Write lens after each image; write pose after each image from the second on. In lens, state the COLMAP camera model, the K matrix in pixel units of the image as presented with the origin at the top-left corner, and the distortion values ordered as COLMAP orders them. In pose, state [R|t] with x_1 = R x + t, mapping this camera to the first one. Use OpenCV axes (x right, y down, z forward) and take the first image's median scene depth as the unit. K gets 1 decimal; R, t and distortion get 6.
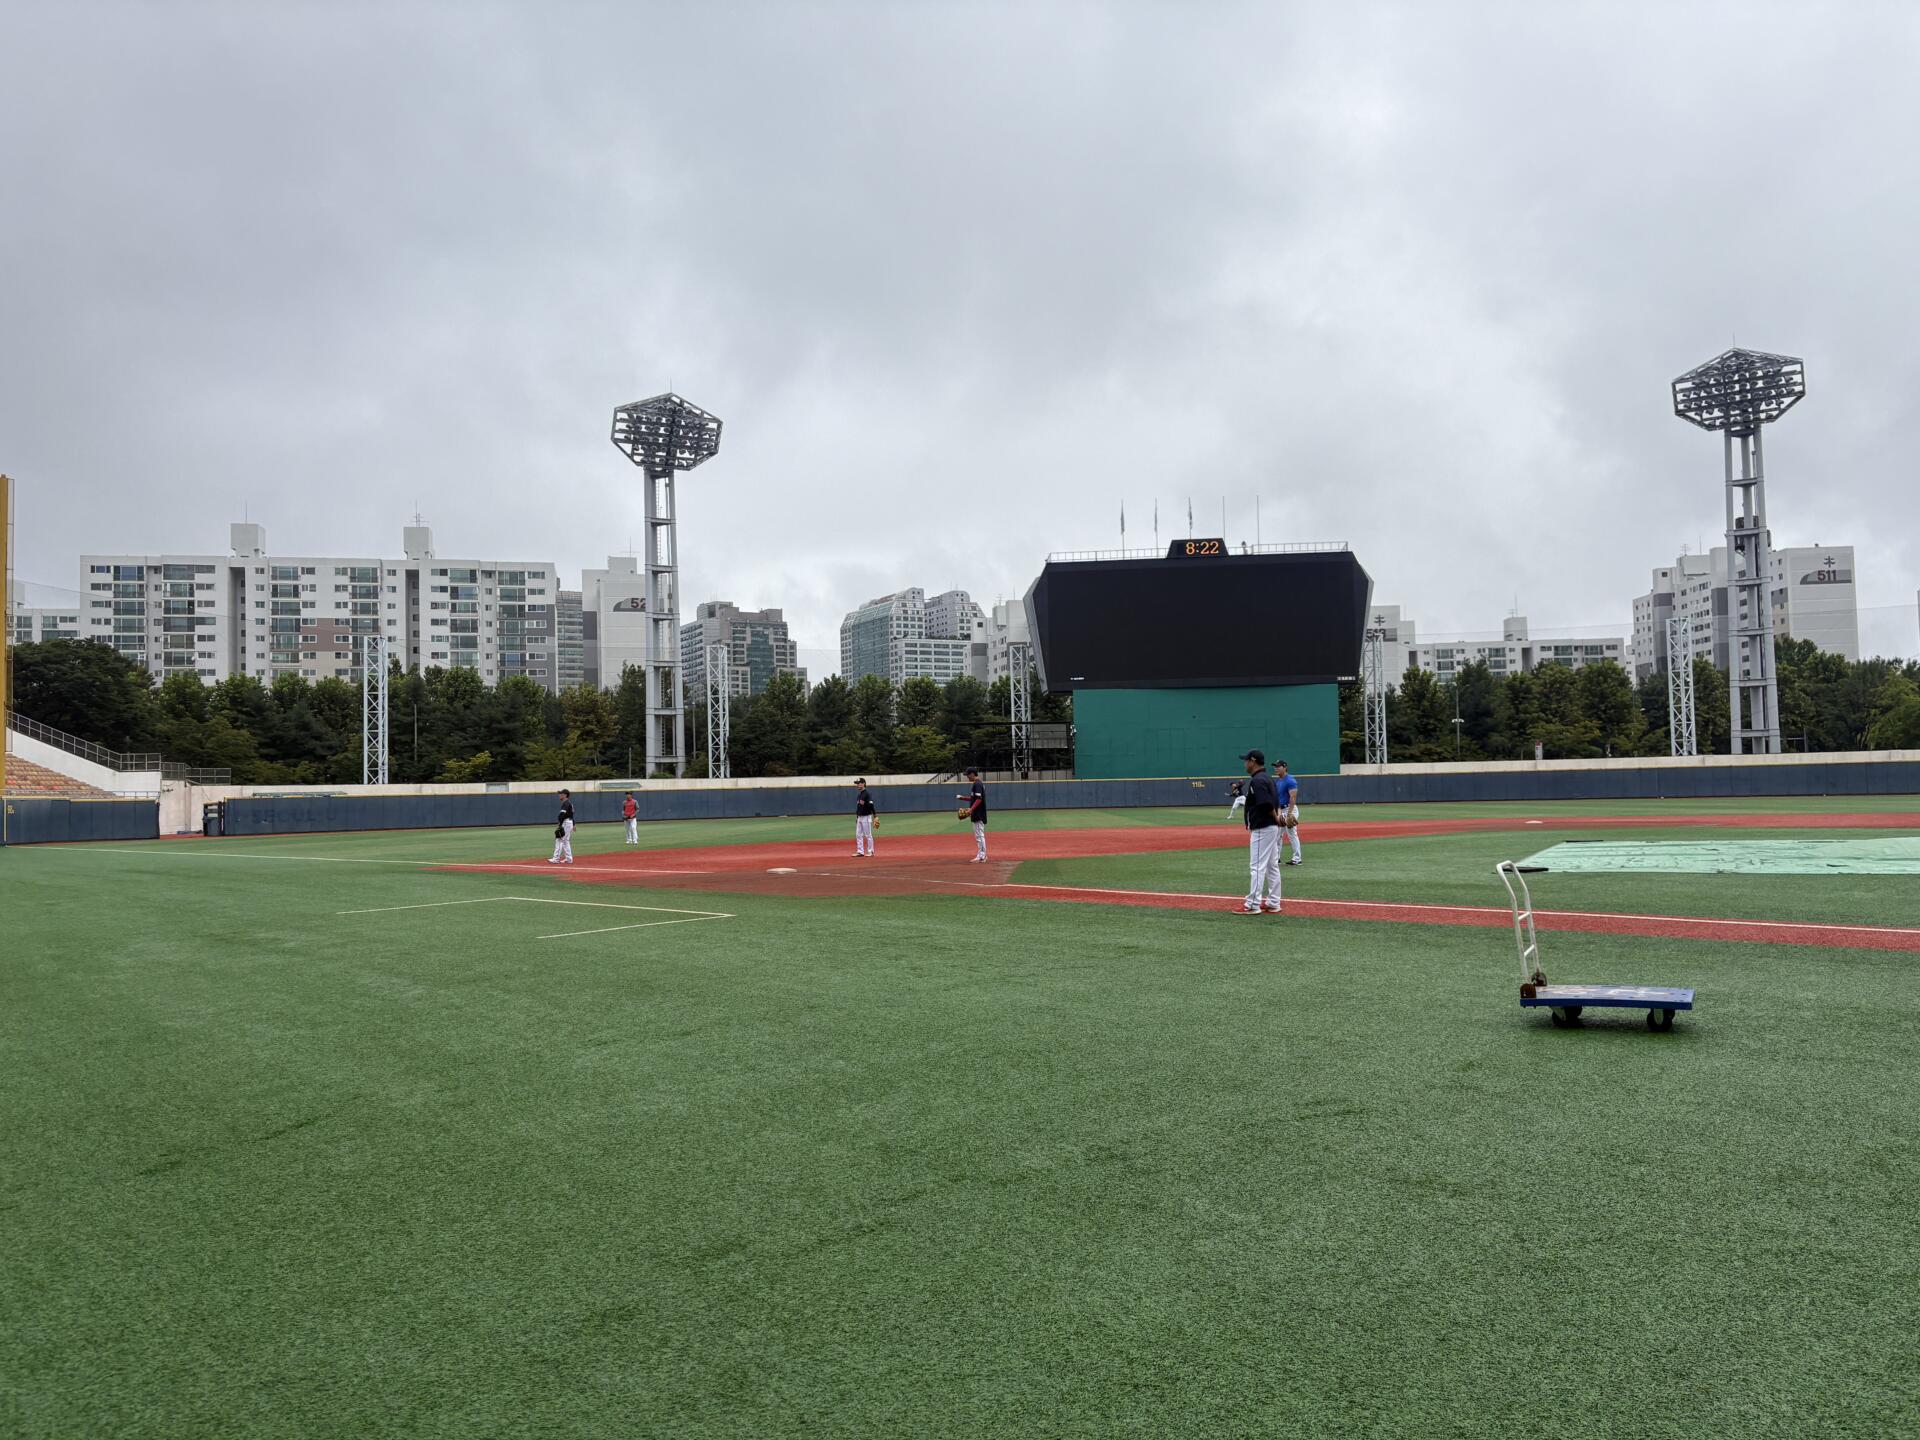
lens RADIAL K [[1422.9, 0, 951.9], [0, 1422.9, 745.9], [0, 0, 1]] dist [0.021172, -0.018123]
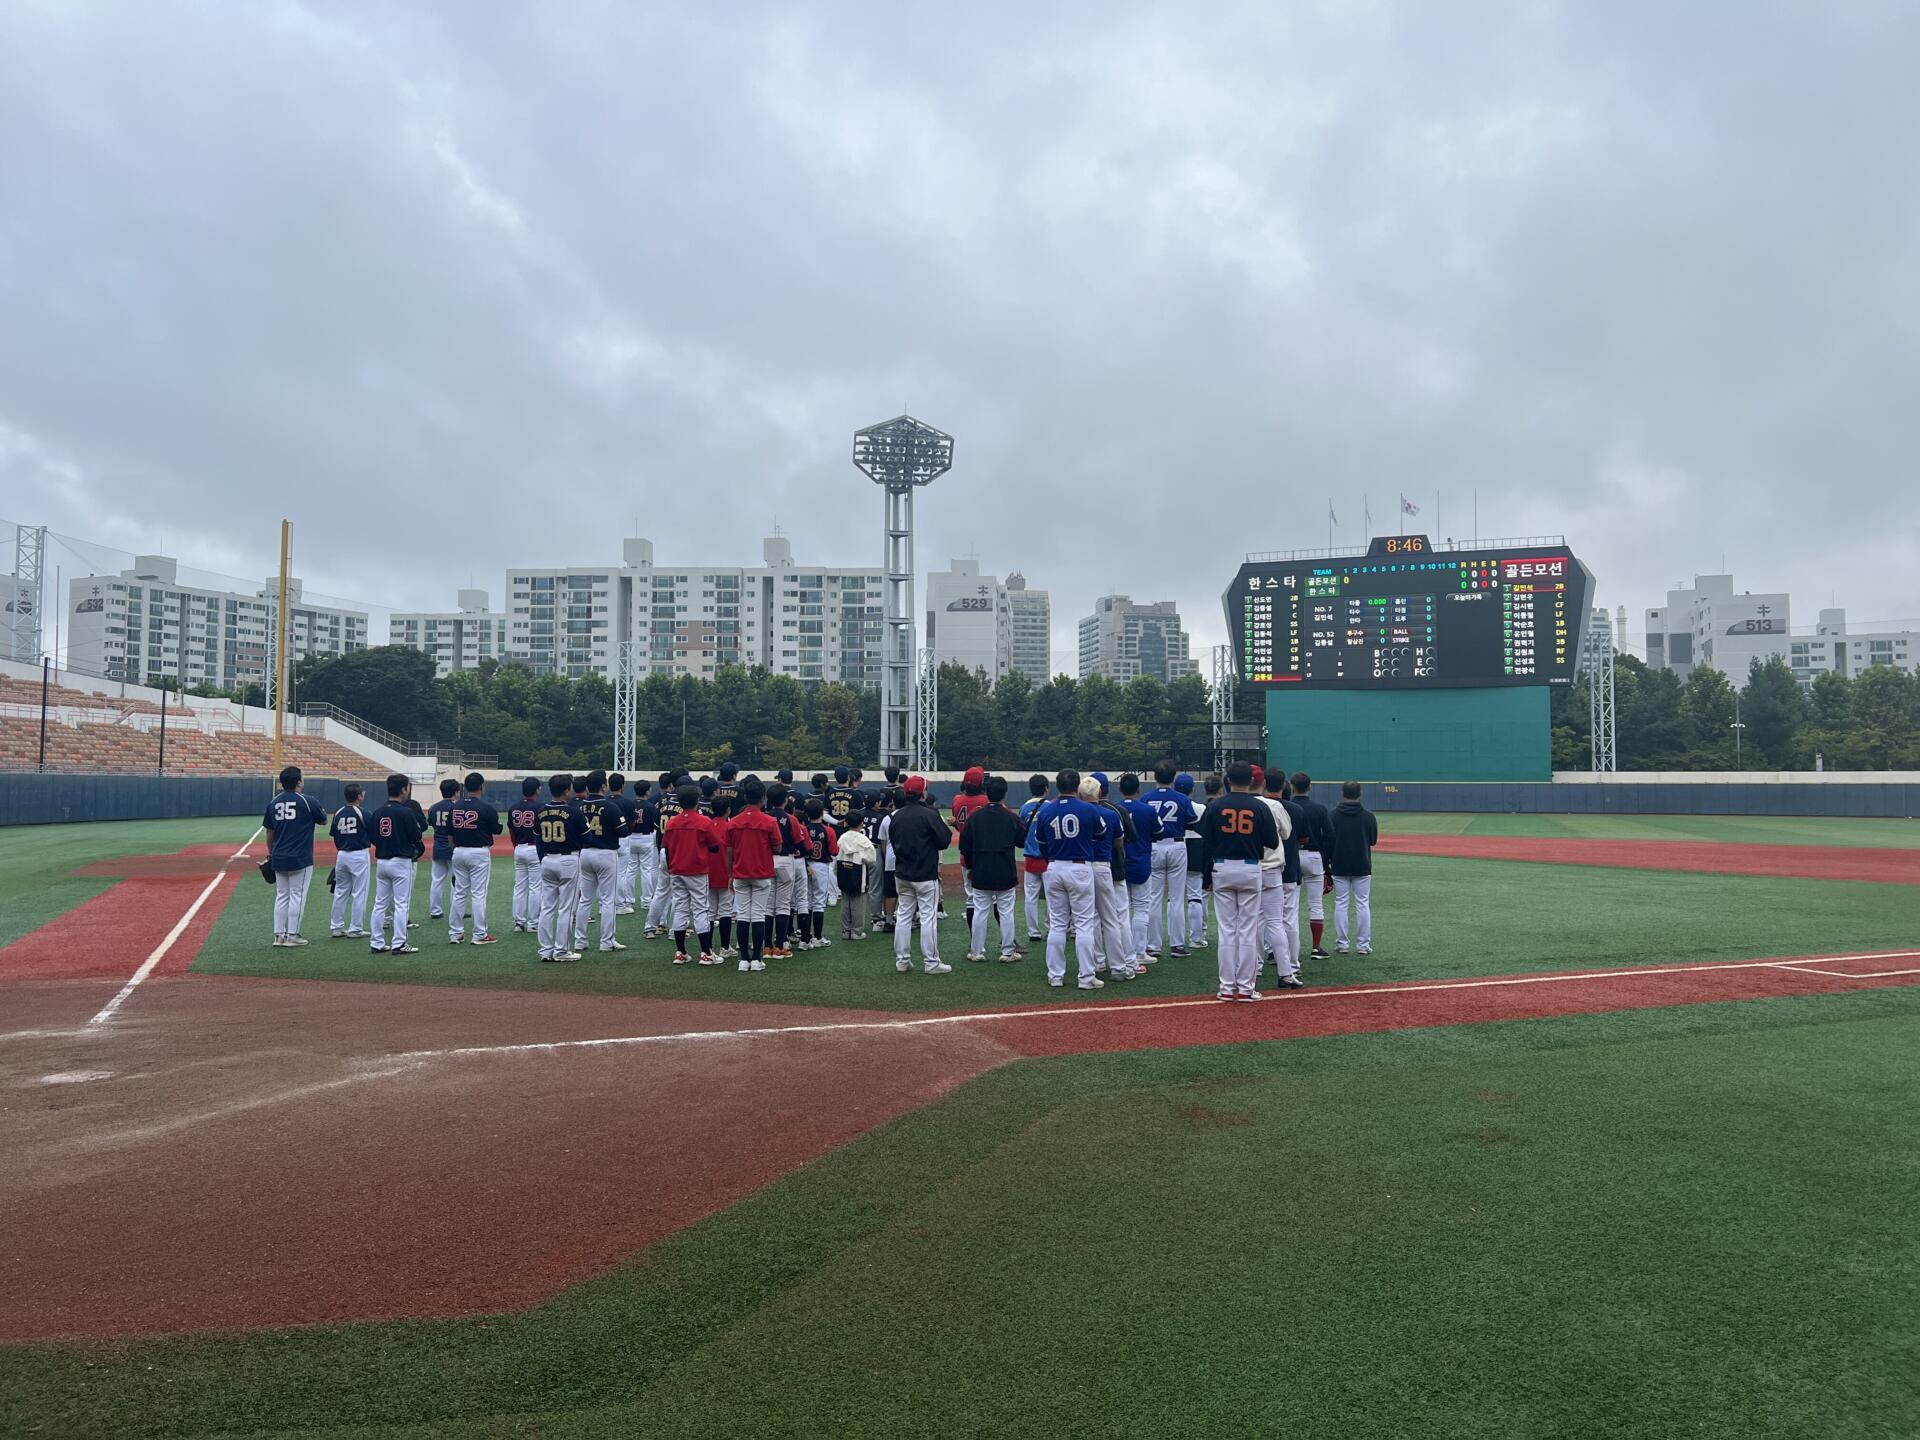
lens RADIAL K [[1397.6, 0, 964.6], [0, 1397.6, 711.6], [0, 0, 1]] dist [0.064520, -0.055025]
pose [[0.956999, 0.009516, -0.289937, 0.156948], [-0.014323, 0.999793, -0.014463, -0.007043], [0.289739, 0.017994, 0.956937, -0.004569]]
